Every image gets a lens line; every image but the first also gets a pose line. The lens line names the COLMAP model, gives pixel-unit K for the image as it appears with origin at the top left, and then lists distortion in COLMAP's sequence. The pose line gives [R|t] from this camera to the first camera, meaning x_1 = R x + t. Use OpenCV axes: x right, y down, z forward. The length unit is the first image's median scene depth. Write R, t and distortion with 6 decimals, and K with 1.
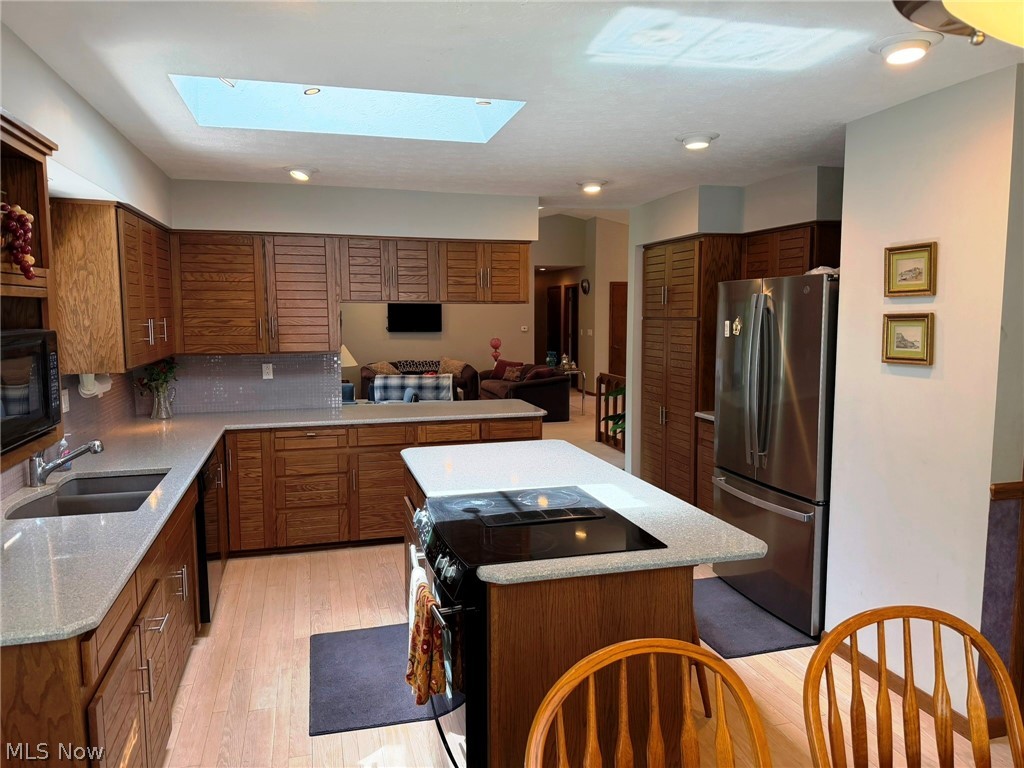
lens RADIAL K [[707.1, 0, 509.0], [0, 707.1, 387.7], [0, 0, 1]] dist [0.094363, -0.128716]
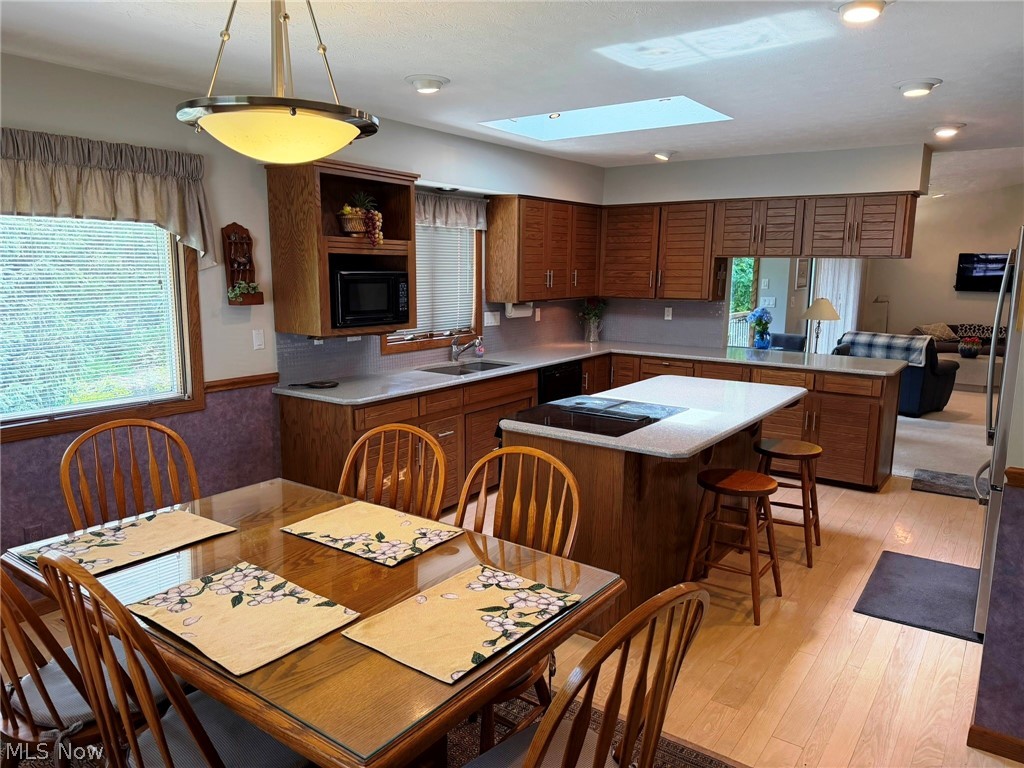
lens RADIAL K [[707.1, 0, 509.0], [0, 707.1, 387.7], [0, 0, 1]] dist [0.094363, -0.128716]
pose [[0.632938, 0.138704, -0.761677, 0.502816], [-0.093828, 0.990311, 0.102371, 0.004831], [0.768496, 0.006672, 0.639820, -0.020887]]
